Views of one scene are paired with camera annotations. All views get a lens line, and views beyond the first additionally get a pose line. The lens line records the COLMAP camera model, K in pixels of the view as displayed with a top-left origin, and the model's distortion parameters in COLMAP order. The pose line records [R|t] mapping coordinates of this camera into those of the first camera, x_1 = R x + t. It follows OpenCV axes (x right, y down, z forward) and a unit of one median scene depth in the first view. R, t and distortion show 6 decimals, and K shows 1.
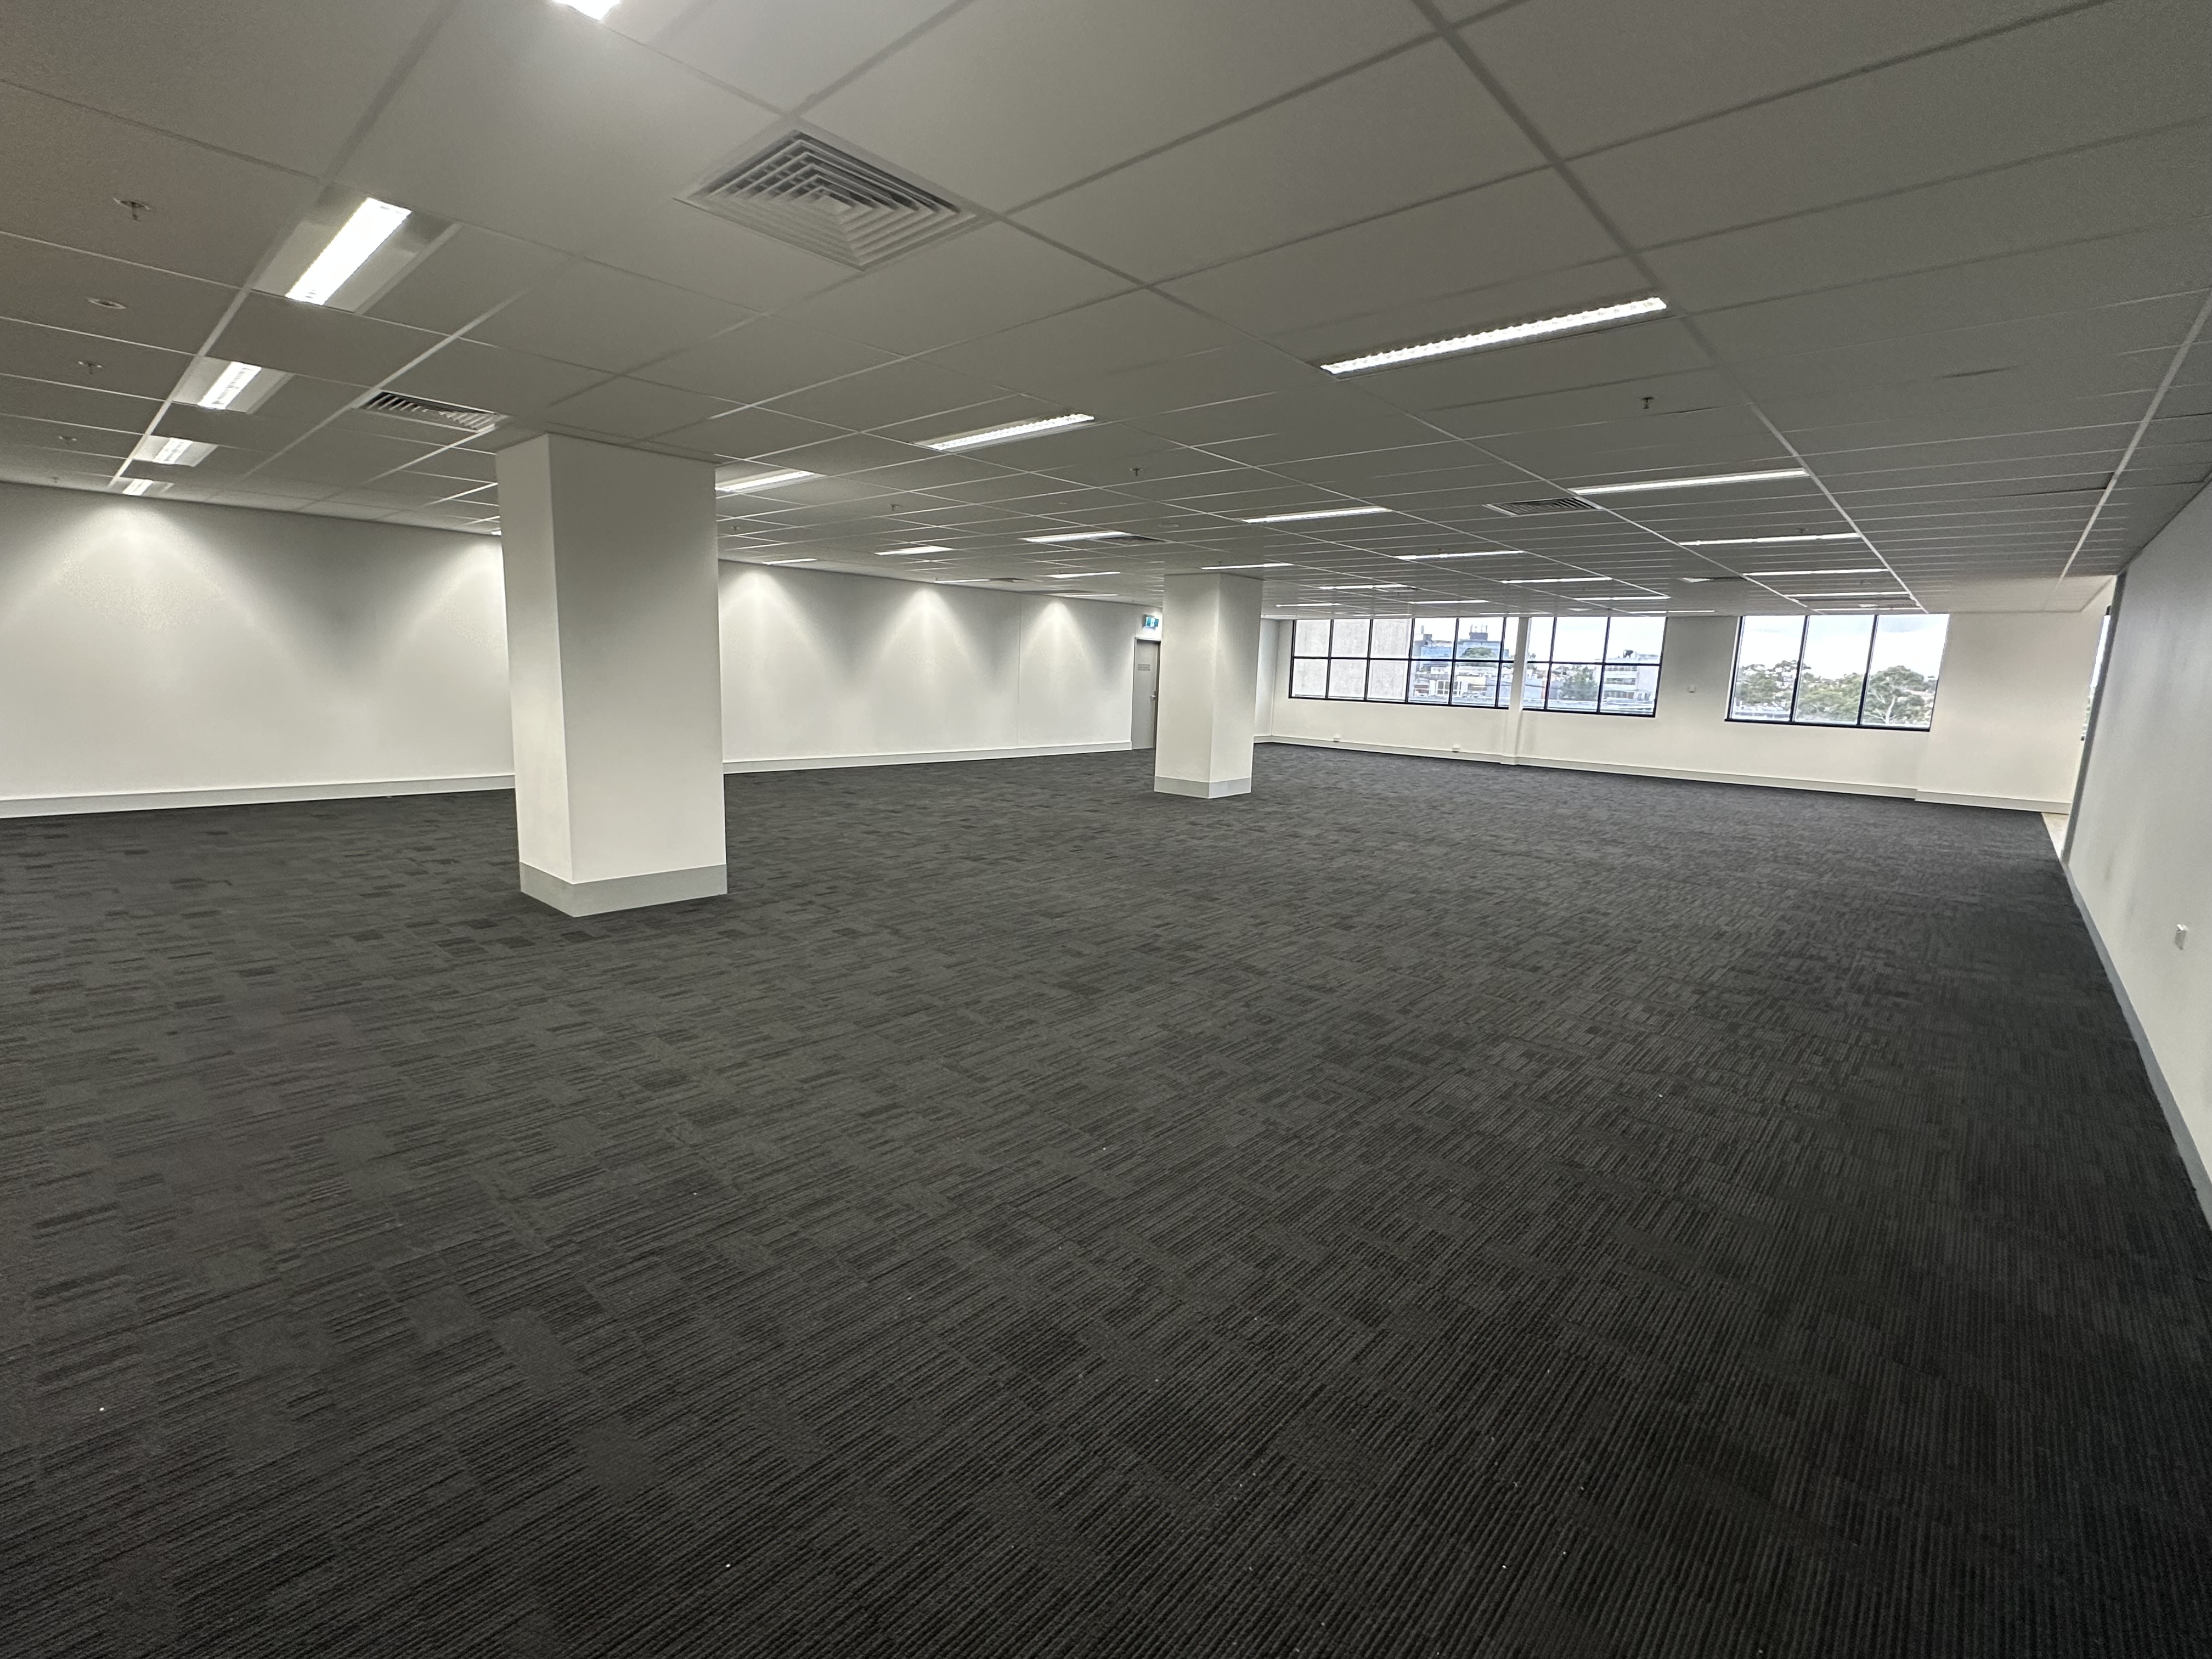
lens RADIAL K [[970.1, 0, 1106.0], [0, 970.1, 829.5], [0, 0, 1]] dist [-0.001322, -0.000081]
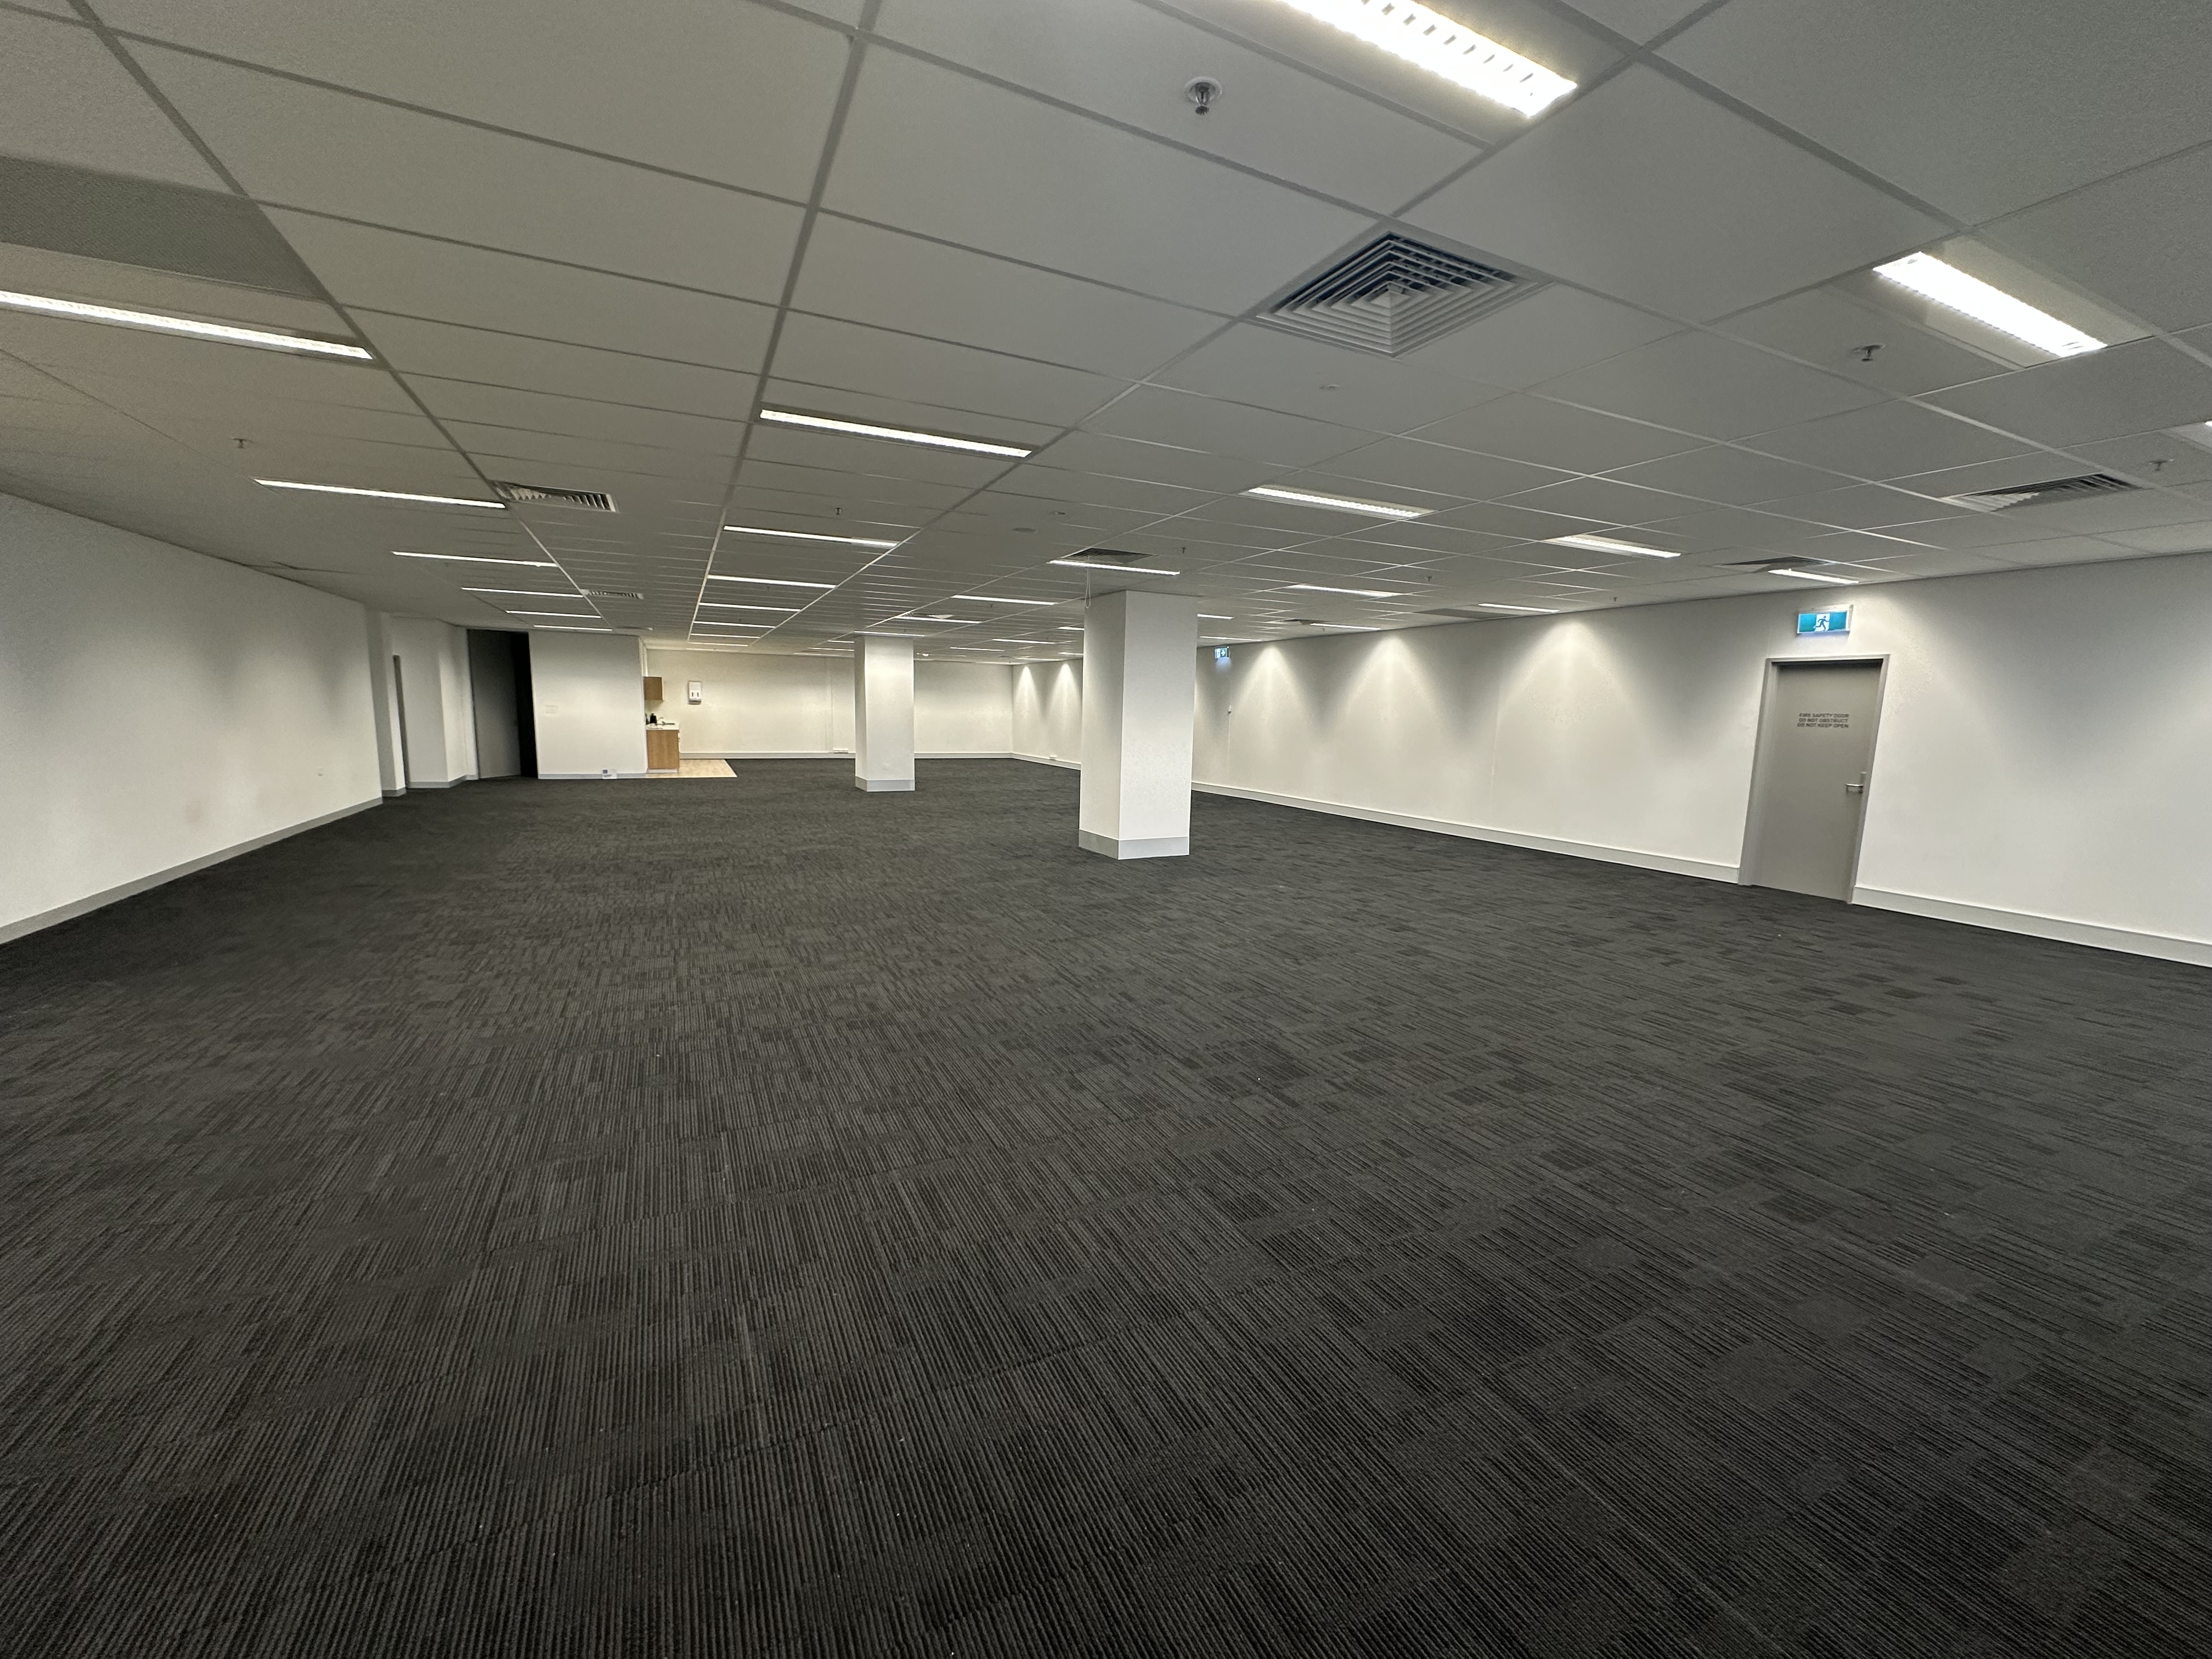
lens RADIAL K [[895.1, 0, 1106.0], [0, 895.1, 829.5], [0, 0, 1]] dist [0.001090, 0.000029]
pose [[-0.365252, 0.083000, -0.927201, 0.710001], [-0.187391, 0.969073, 0.160567, -0.154082], [0.911853, 0.232396, -0.338402, 1.067968]]
